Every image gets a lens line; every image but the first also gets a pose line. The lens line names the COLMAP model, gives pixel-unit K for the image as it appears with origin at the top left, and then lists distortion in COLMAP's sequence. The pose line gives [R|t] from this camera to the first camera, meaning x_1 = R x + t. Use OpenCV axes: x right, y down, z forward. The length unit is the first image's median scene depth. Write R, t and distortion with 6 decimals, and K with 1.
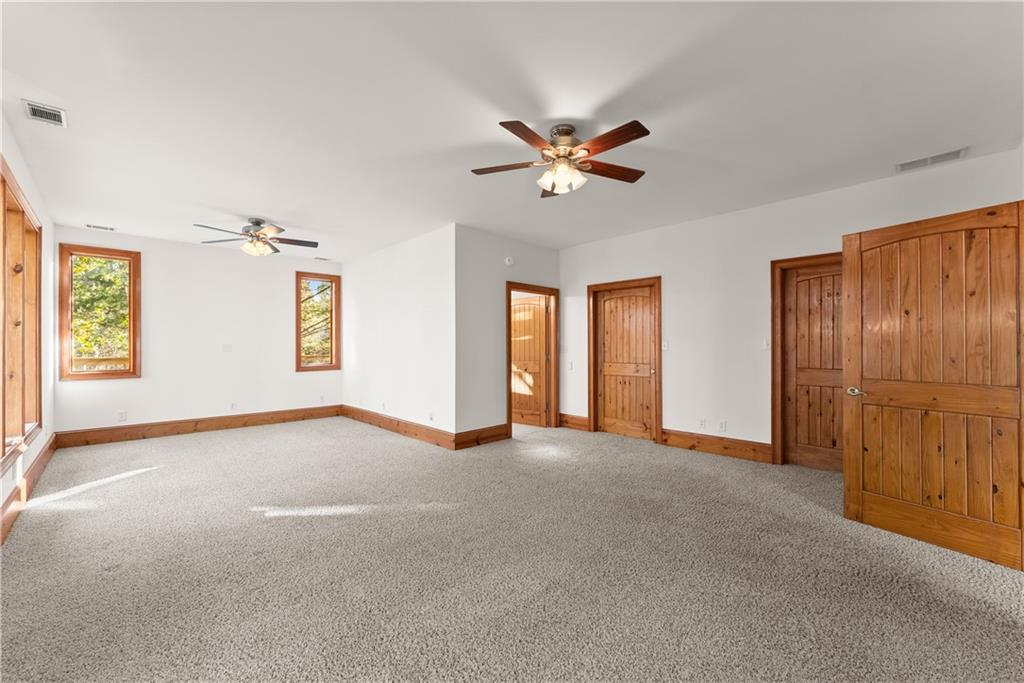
lens RADIAL K [[410.6, 0, 511.2], [0, 410.6, 342.4], [0, 0, 1]] dist [-0.003824, -0.000122]
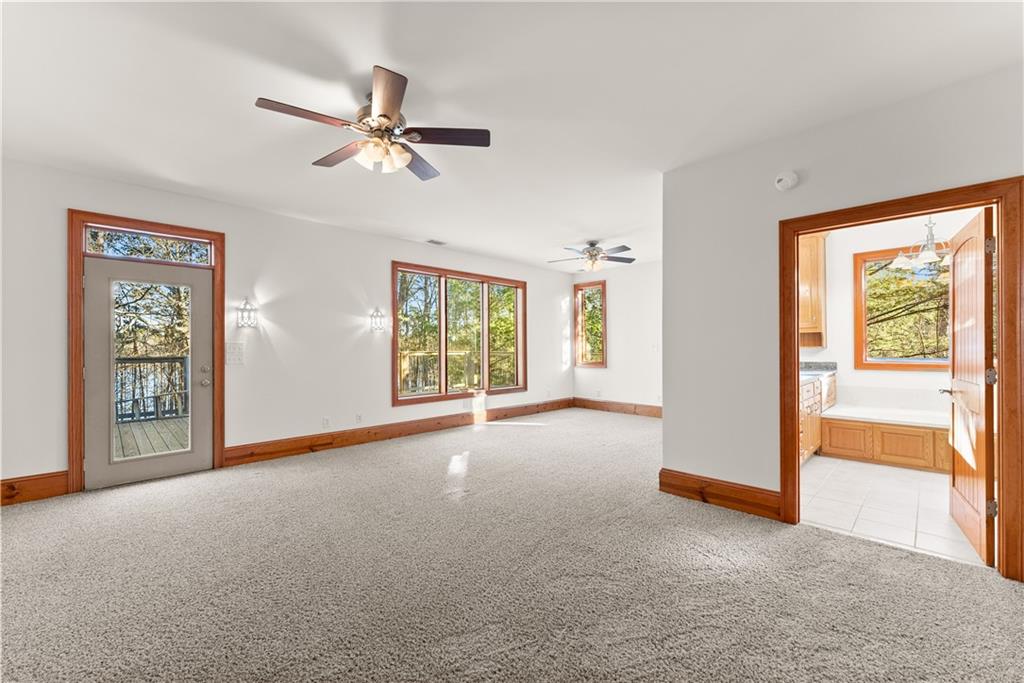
lens RADIAL K [[412.3, 0, 511.6], [0, 412.3, 345.4], [0, 0, 1]] dist [0.003515, -0.000356]
pose [[0.015844, 0.000376, -0.999874, 0.597285], [0.010089, 0.999949, 0.000536, 0.004985], [0.999824, -0.010096, 0.015840, 0.748388]]
